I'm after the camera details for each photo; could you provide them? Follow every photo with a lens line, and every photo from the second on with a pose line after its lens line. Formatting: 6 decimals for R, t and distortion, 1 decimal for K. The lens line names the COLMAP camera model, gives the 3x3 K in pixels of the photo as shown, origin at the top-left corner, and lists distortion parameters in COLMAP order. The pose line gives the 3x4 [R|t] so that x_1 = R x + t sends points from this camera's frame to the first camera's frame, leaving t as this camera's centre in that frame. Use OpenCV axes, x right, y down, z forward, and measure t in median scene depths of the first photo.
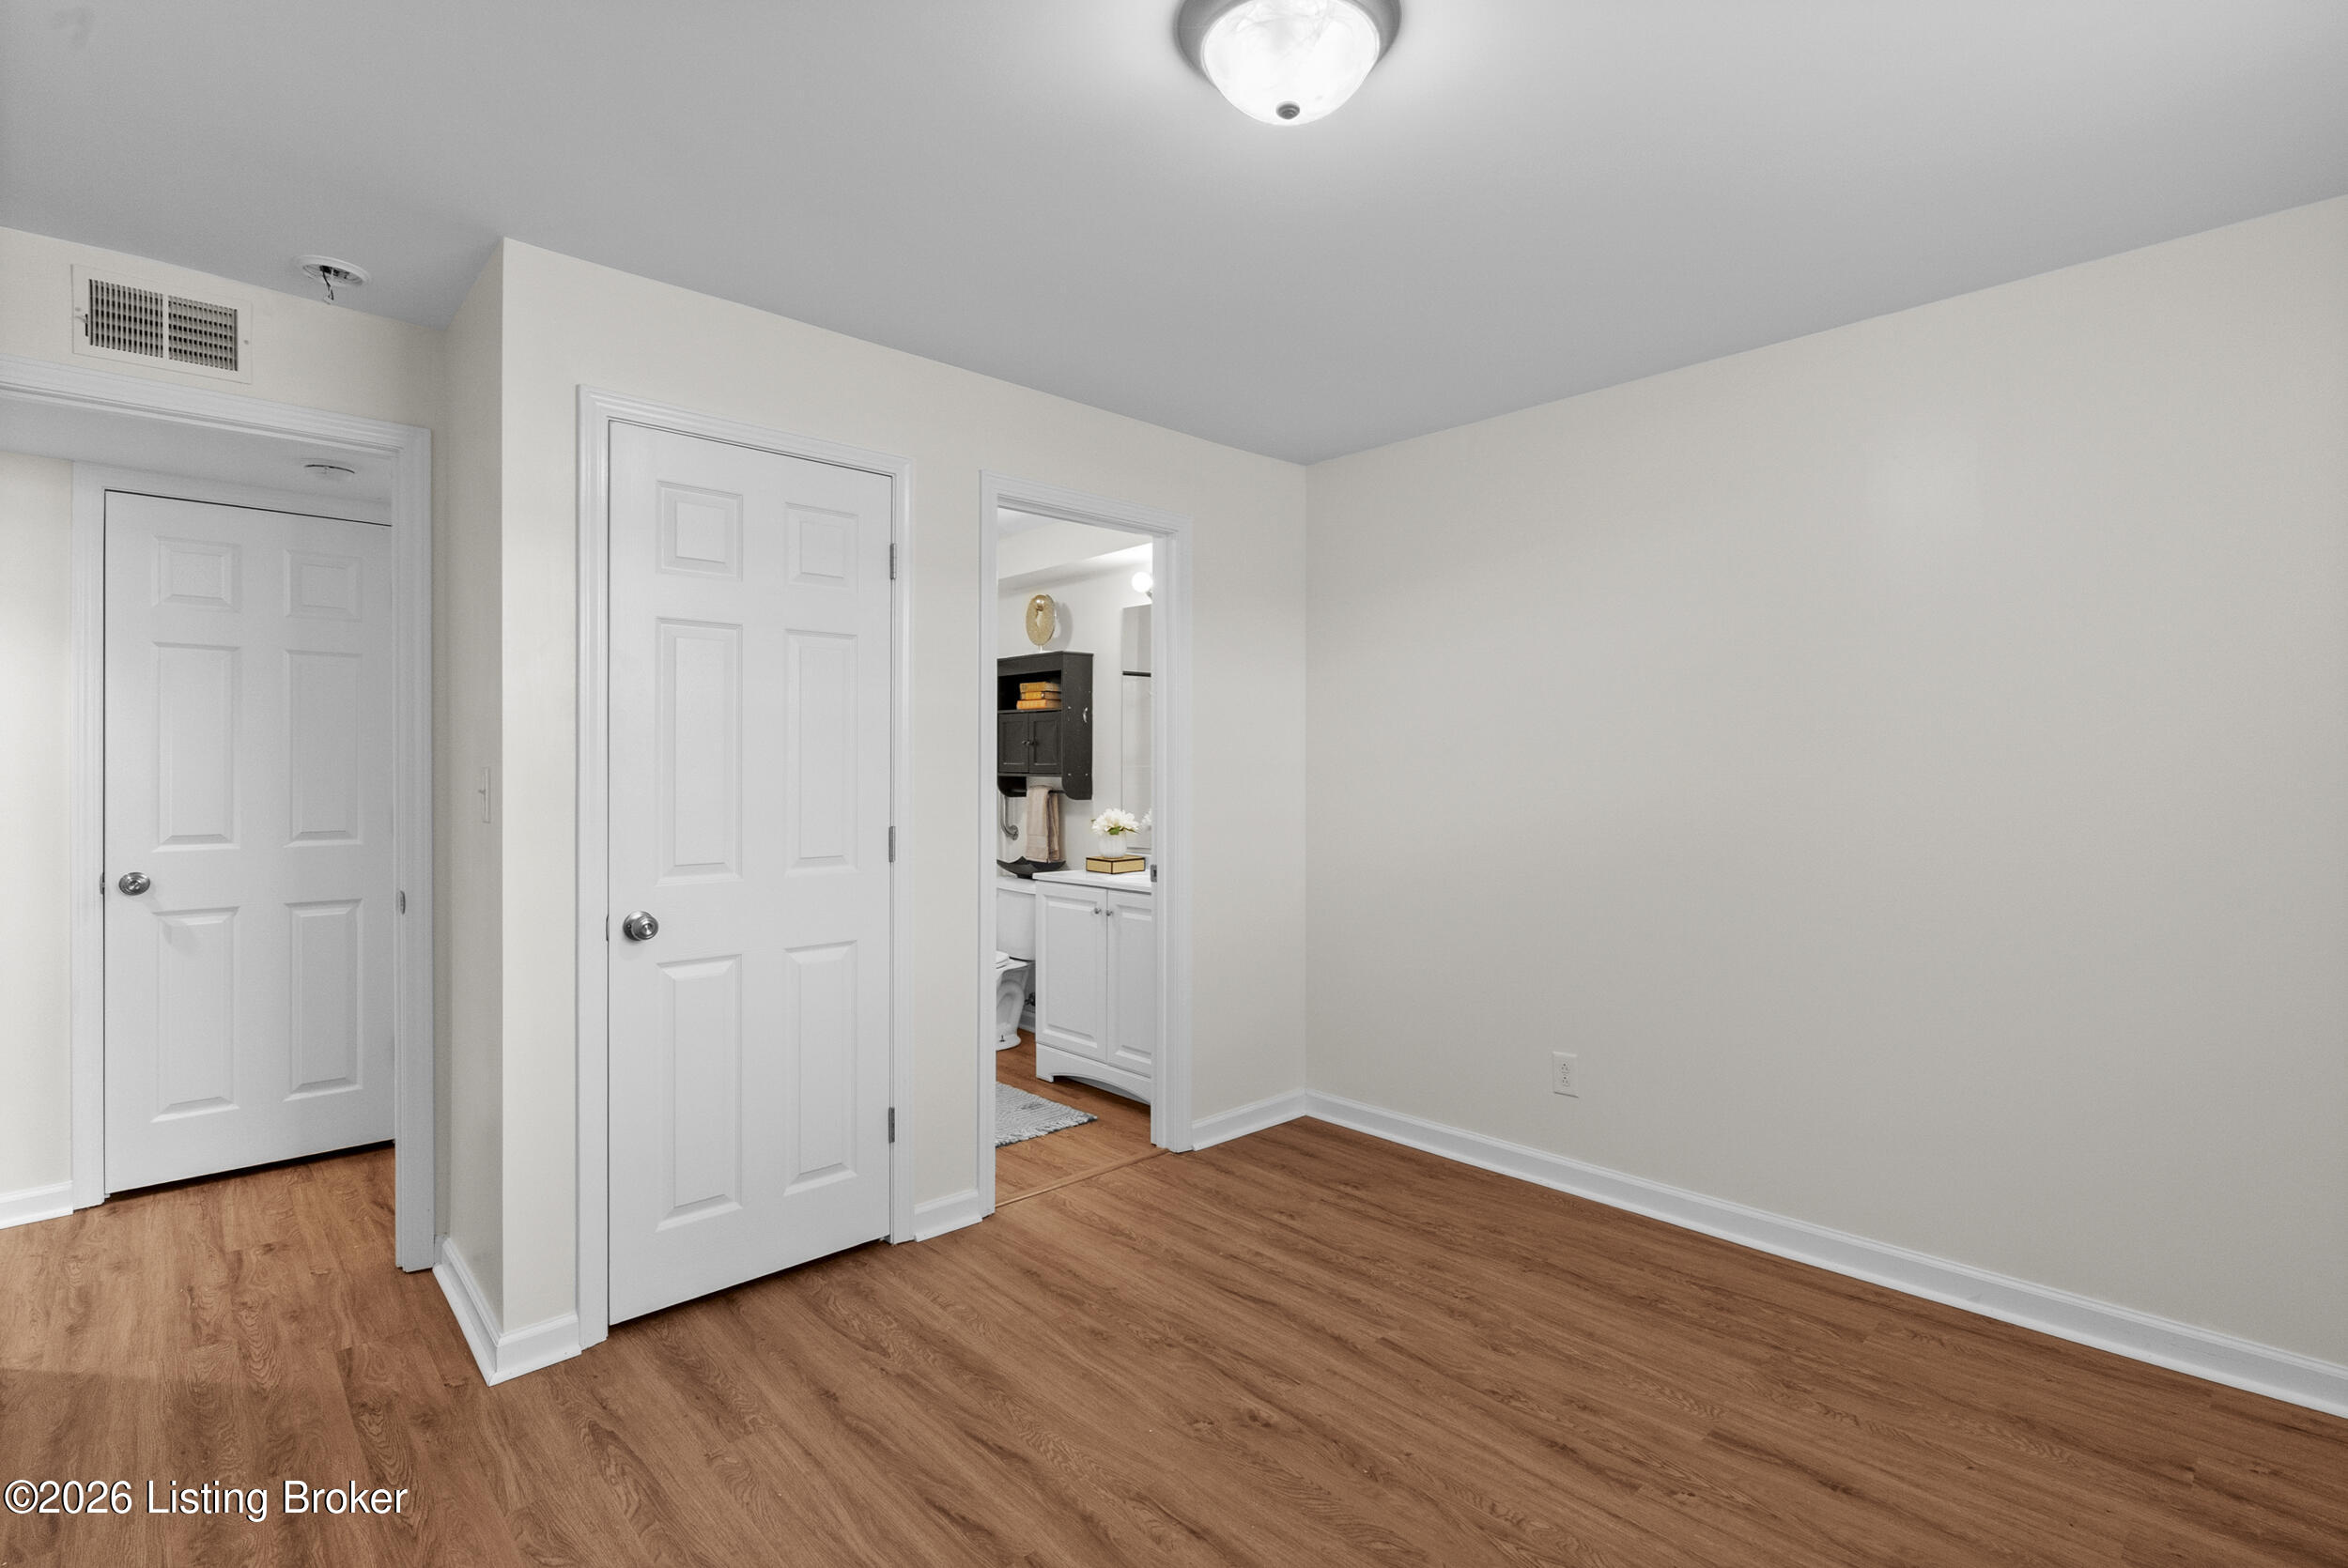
lens RADIAL K [[1088.1, 0, 1172.7], [0, 1088.1, 791.7], [0, 0, 1]] dist [-0.002385, -0.000294]
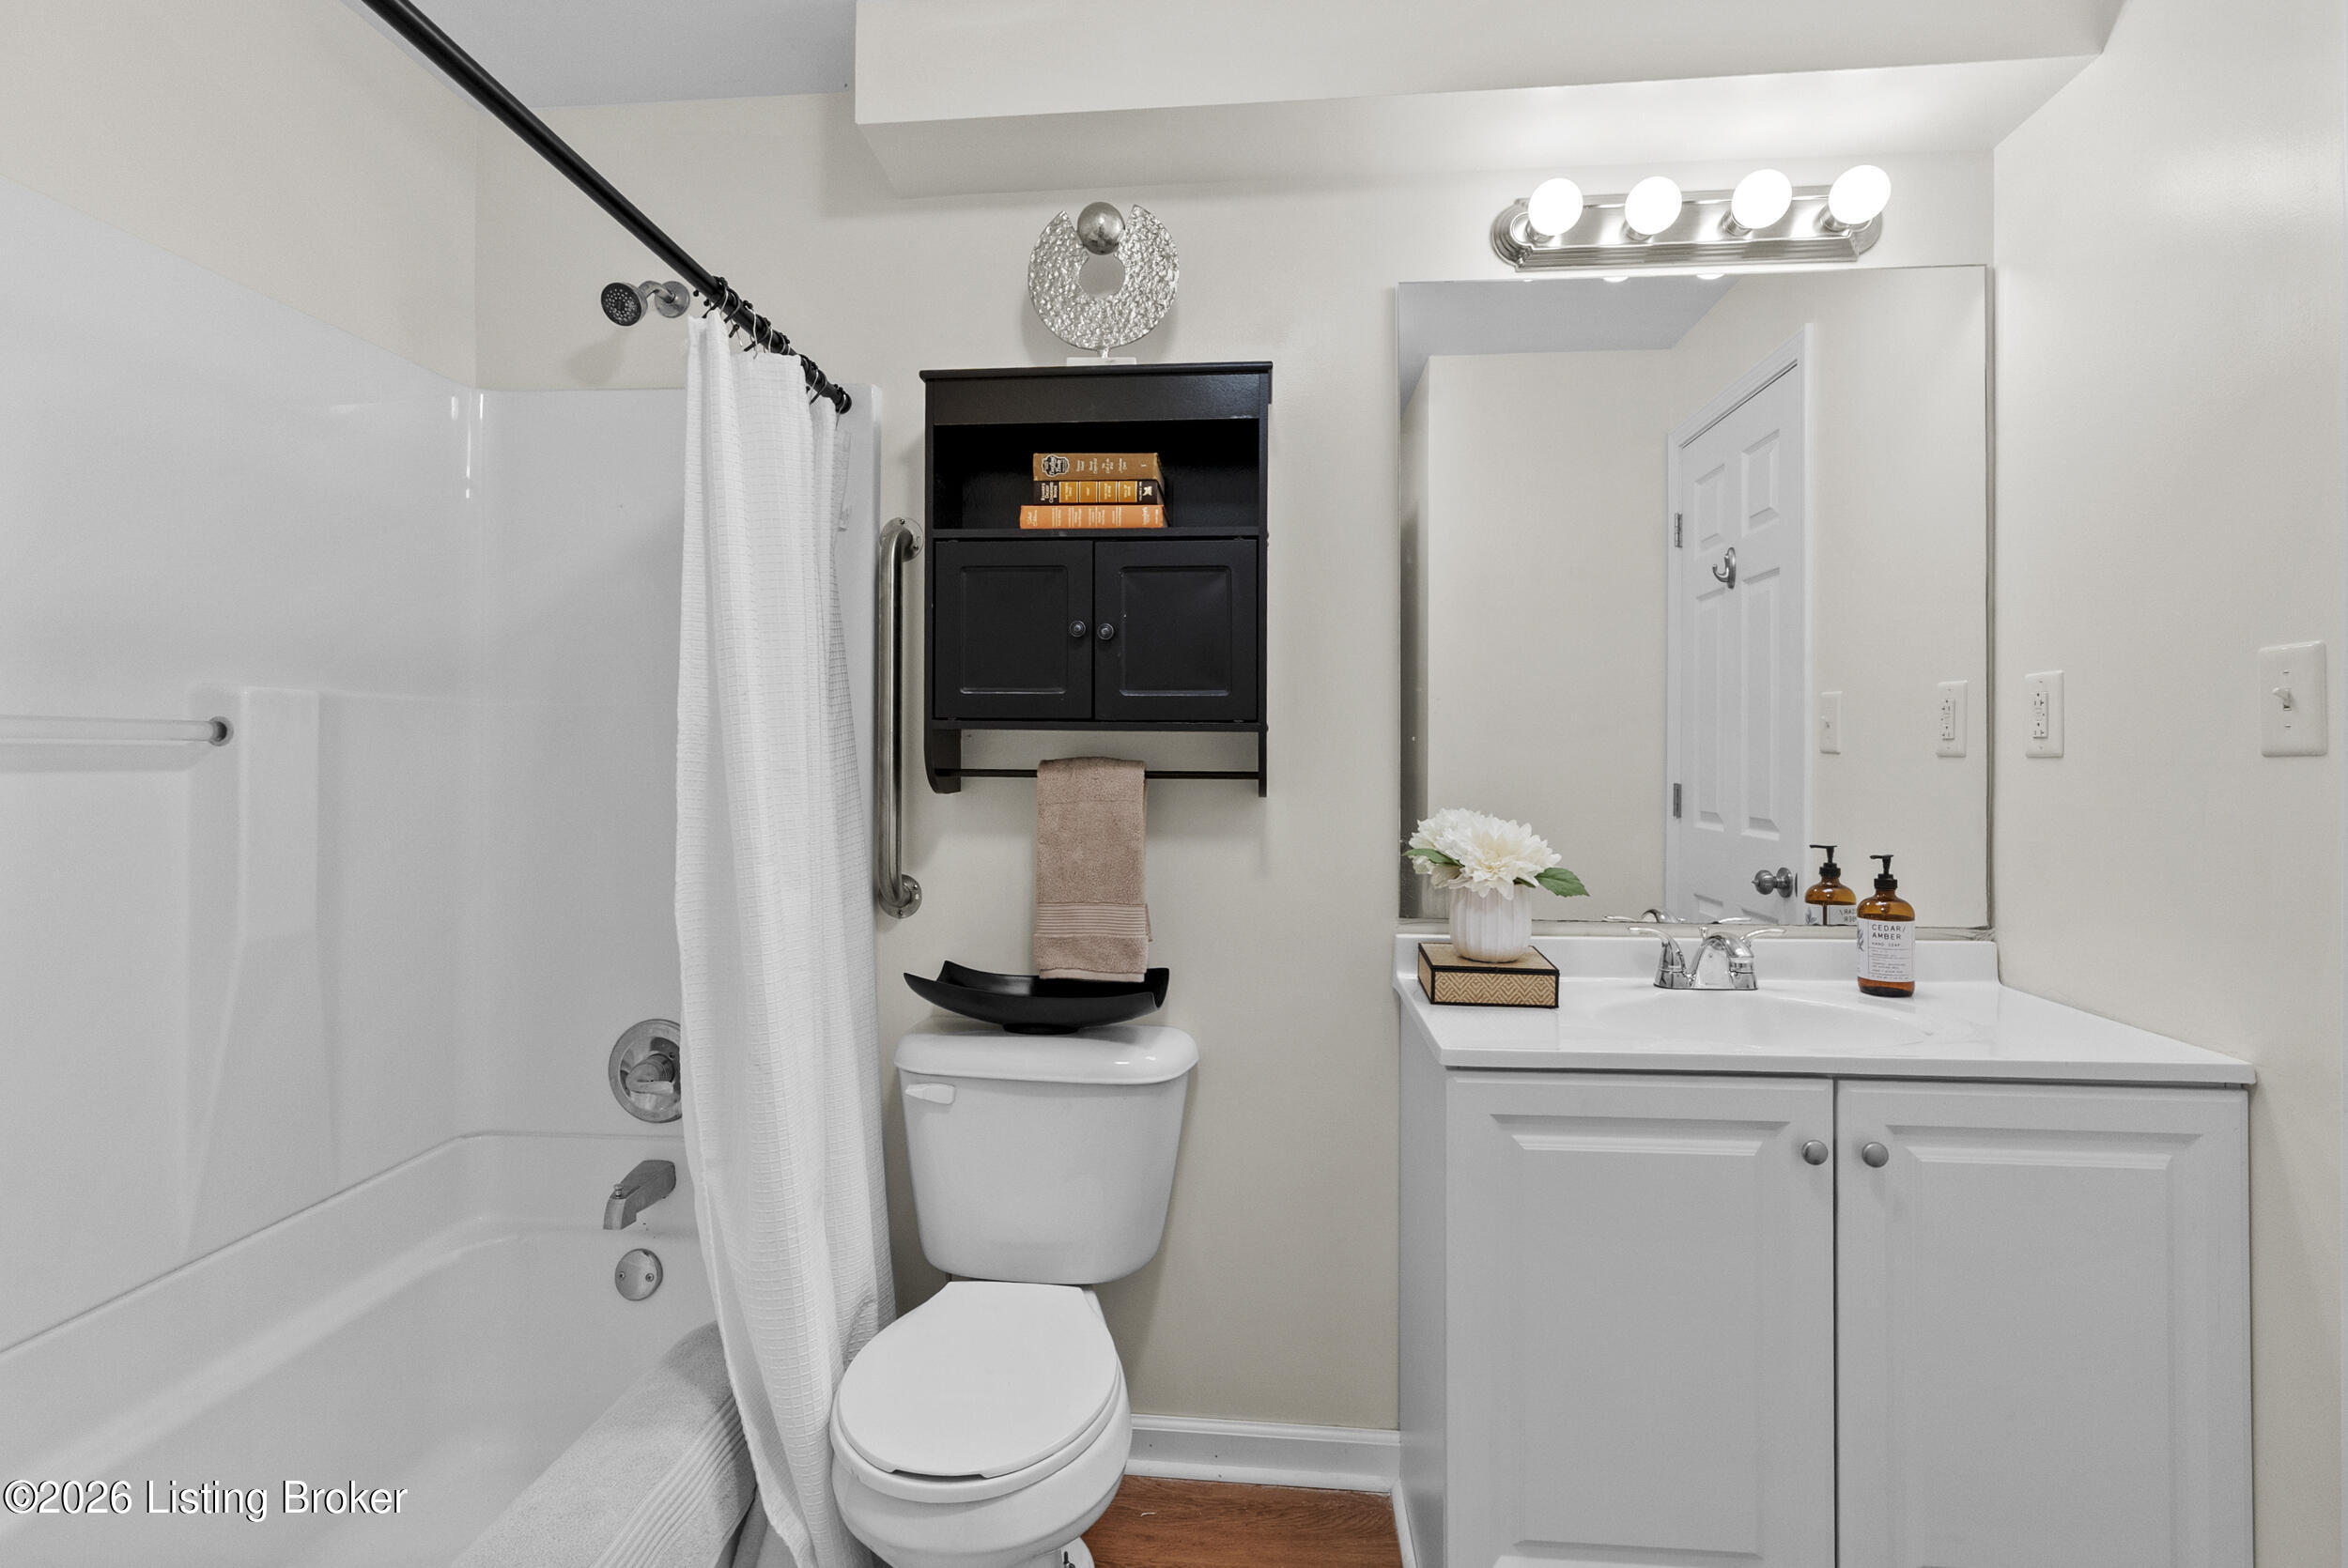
lens RADIAL K [[1088.1, 0, 1172.7], [0, 1088.1, 791.7], [0, 0, 1]] dist [-0.002385, -0.000294]
pose [[0.730266, -0.010681, 0.683080, -0.337617], [0.004416, 0.999931, 0.010915, 0.001230], [-0.683149, -0.004954, 0.730262, 0.729629]]
